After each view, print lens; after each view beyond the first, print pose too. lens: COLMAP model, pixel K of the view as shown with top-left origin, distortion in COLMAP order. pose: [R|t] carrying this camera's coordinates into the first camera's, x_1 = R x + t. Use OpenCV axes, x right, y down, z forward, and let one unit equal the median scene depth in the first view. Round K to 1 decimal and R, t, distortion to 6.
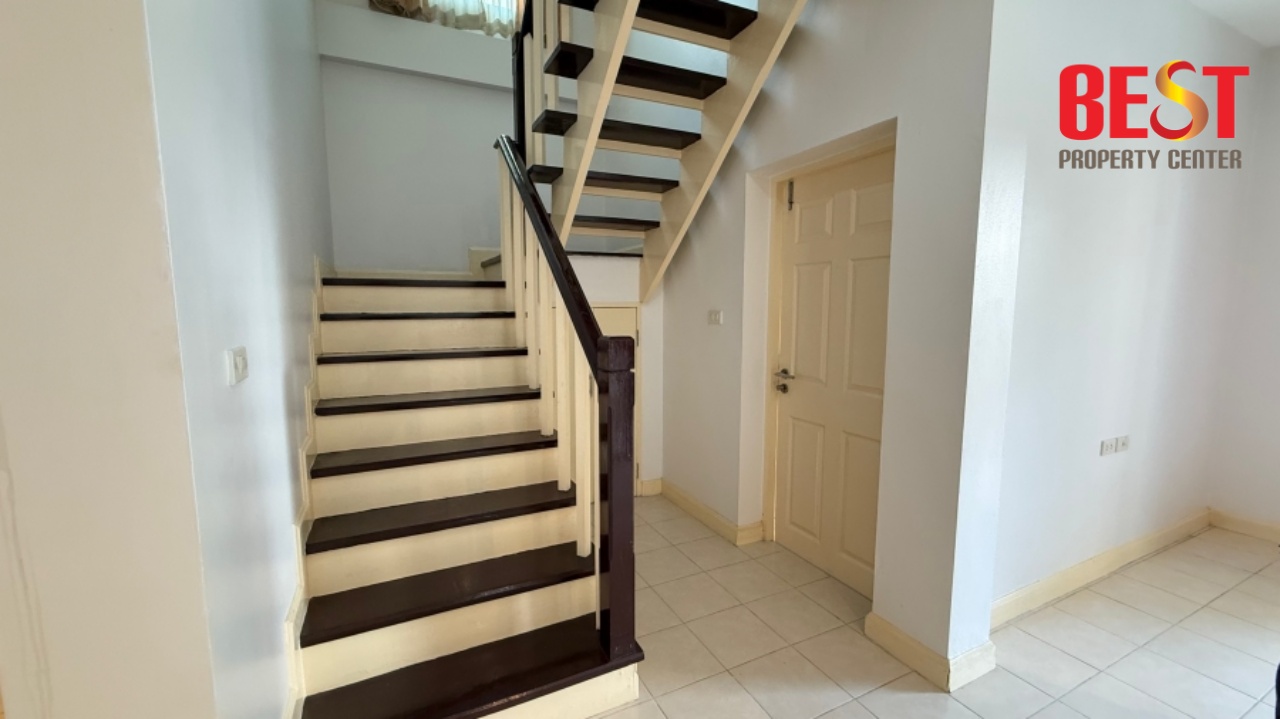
lens RADIAL K [[511.6, 0, 640.0], [0, 511.6, 359.5], [0, 0, 1]] dist [0.001821, 0.000032]
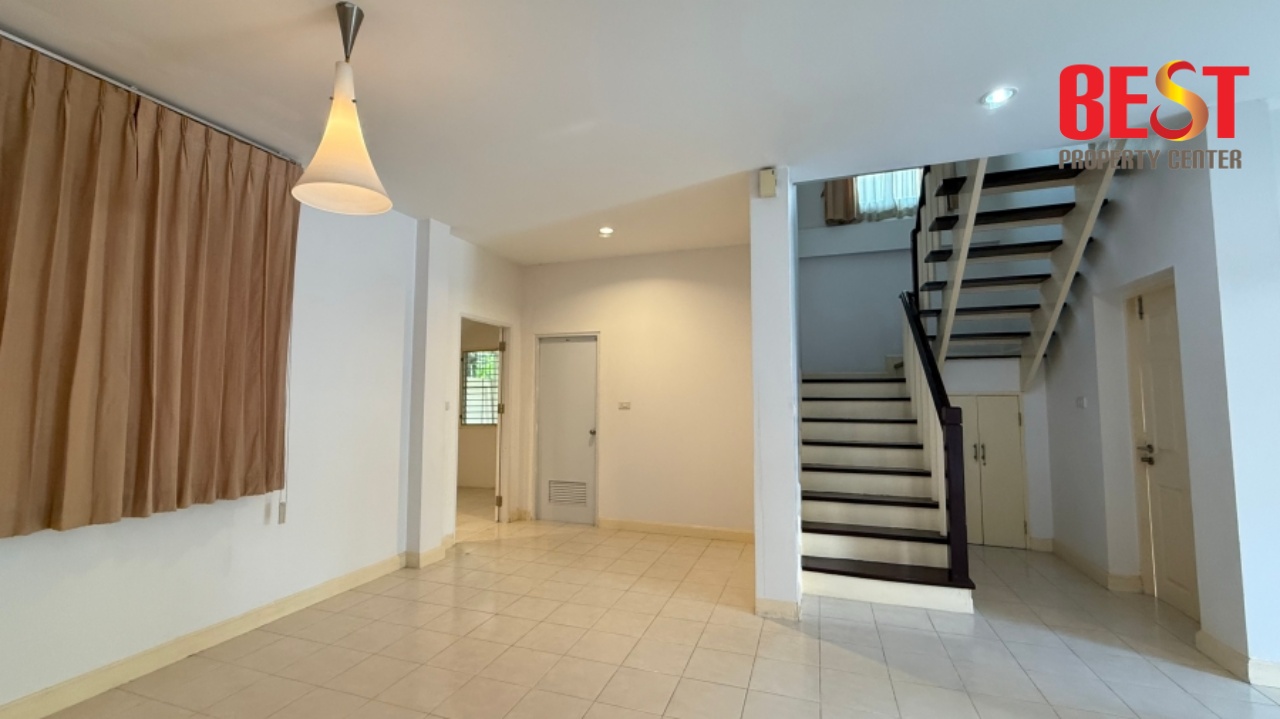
lens RADIAL K [[511.6, 0, 640.0], [0, 511.6, 359.5], [0, 0, 1]] dist [0.001821, 0.000032]
pose [[0.702769, -0.049705, -0.709680, 0.305444], [-0.076401, 0.986514, -0.144751, 0.087389], [0.707304, 0.155946, 0.689494, -0.733285]]
